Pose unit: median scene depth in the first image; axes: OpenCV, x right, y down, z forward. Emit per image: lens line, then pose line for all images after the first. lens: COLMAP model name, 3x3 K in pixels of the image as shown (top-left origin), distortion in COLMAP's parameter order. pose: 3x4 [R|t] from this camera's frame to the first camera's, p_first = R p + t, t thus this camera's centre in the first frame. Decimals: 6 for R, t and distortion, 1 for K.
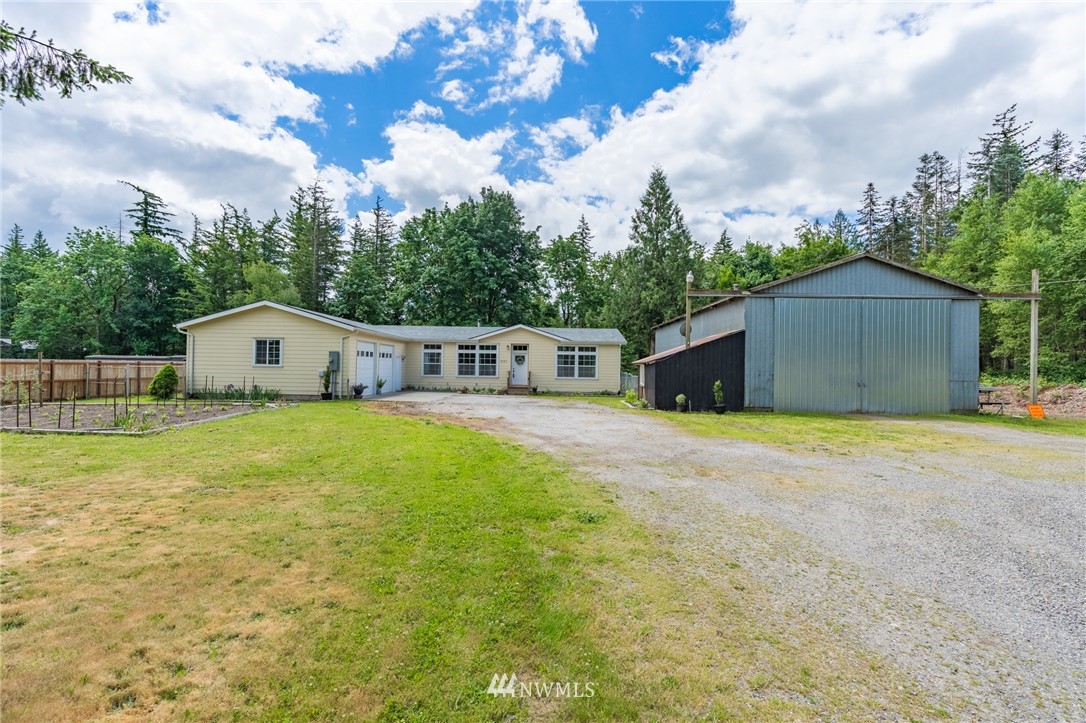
lens RADIAL K [[523.0, 0, 537.9], [0, 523.0, 344.7], [0, 0, 1]] dist [-0.010661, 0.000821]
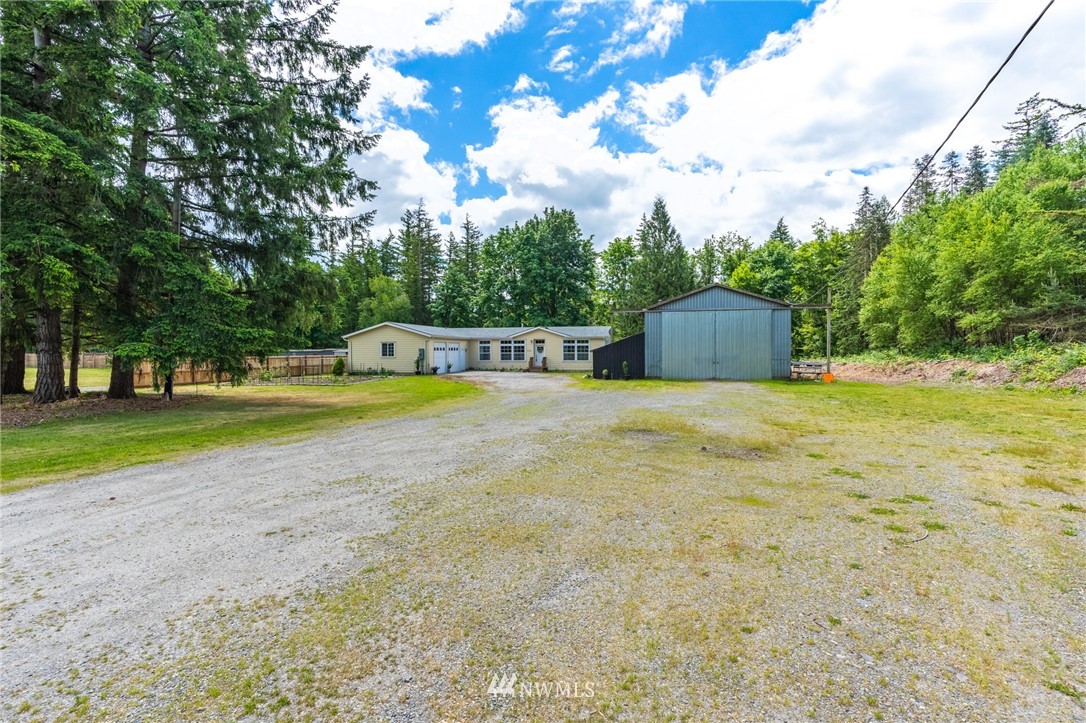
lens RADIAL K [[504.3, 0, 530.4], [0, 504.3, 340.1], [0, 0, 1]] dist [-0.009069, 0.003241]
pose [[0.978813, -0.024435, -0.203292, 0.242832], [0.028981, 0.999391, 0.019412, -0.028418], [0.202693, -0.024892, 0.978926, -0.460015]]
